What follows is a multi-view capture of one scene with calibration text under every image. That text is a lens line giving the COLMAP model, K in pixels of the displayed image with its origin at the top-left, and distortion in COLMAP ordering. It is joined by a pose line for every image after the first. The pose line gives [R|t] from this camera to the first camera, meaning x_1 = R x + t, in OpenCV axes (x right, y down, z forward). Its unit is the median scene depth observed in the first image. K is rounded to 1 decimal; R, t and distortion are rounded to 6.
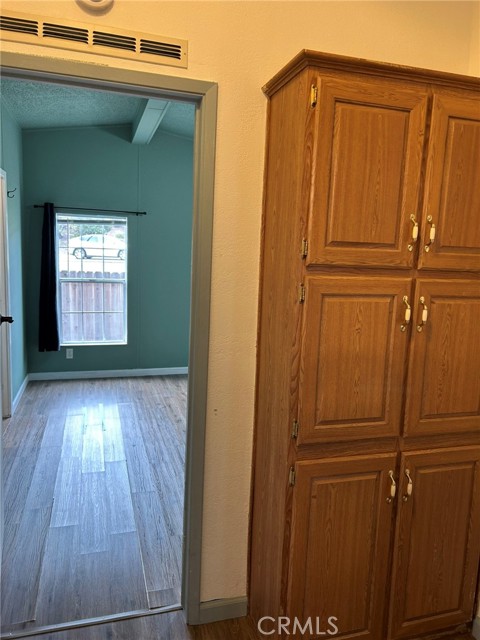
lens RADIAL K [[475.3, 0, 240.0], [0, 475.3, 320.0], [0, 0, 1]] dist [0.073399, -0.097938]
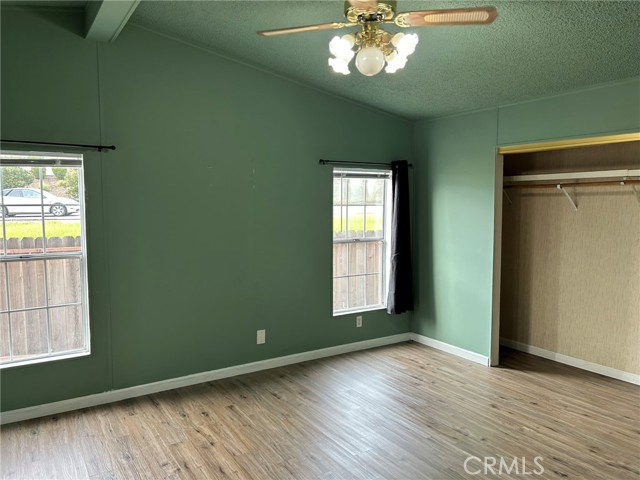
lens RADIAL K [[479.7, 0, 319.9], [0, 479.7, 241.9], [0, 0, 1]] dist [0.062210, -0.068706]
pose [[0.960403, -0.054068, 0.273316, -0.116916], [0.064301, 0.997520, -0.028613, -0.060857], [-0.271092, 0.045054, 0.961499, 0.305969]]
